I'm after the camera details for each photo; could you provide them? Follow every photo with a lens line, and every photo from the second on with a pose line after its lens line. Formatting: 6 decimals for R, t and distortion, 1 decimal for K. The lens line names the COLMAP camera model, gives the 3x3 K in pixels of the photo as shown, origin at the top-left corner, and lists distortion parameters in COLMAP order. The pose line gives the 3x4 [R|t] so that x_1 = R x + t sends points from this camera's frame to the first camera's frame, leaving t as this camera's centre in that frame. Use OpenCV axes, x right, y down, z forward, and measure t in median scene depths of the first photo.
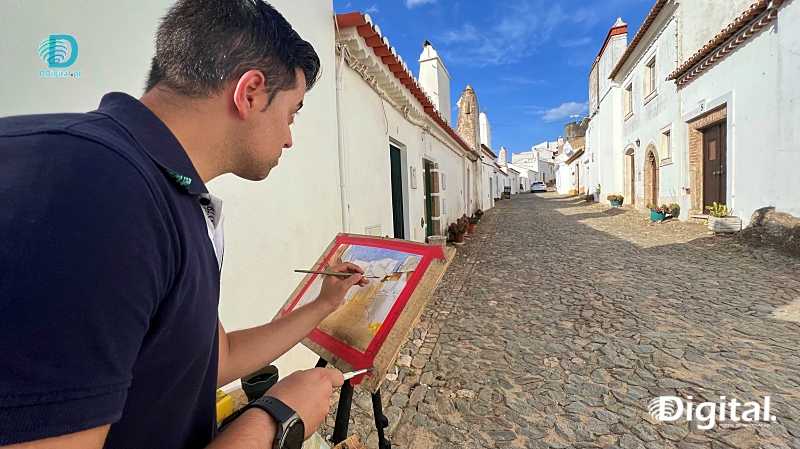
lens RADIAL K [[320.0, 0, 401.4], [0, 320.0, 223.6], [0, 0, 1]] dist [-0.000358, 0.000789]
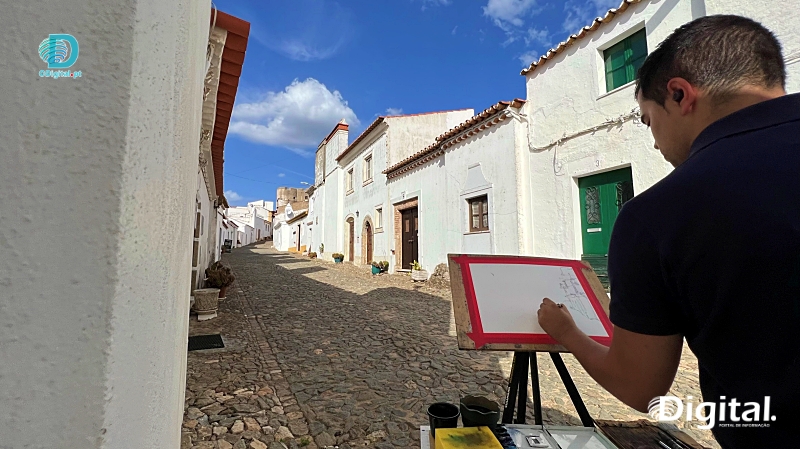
lens RADIAL K [[319.0, 0, 396.8], [0, 319.0, 224.6], [0, 0, 1]] dist [0.000204, 0.000849]
pose [[0.662471, 0.117779, 0.739770, -0.206700], [0.012297, 0.985719, -0.167949, 0.019677], [-0.748986, 0.120359, 0.651562, 0.084127]]
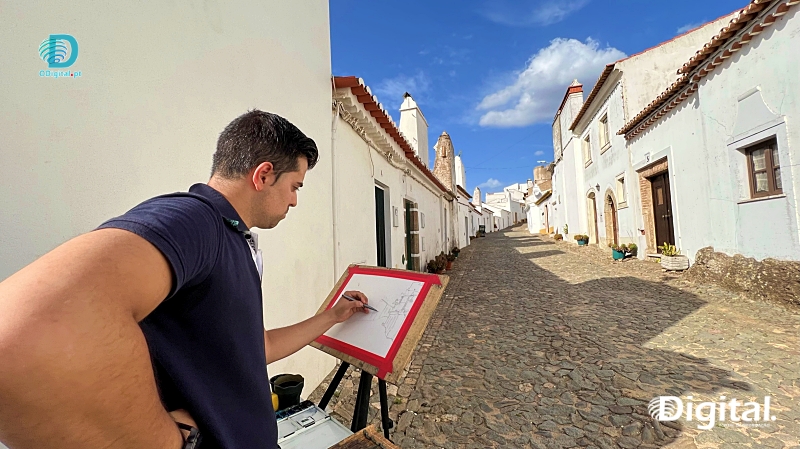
lens RADIAL K [[320.0, 0, 401.1], [0, 320.0, 224.4], [0, 0, 1]] dist [-0.000358, 0.000789]
pose [[0.997436, 0.013553, 0.070269, -0.017304], [-0.005515, 0.993541, -0.113344, 0.001952], [-0.071351, 0.112666, 0.991068, -0.048898]]
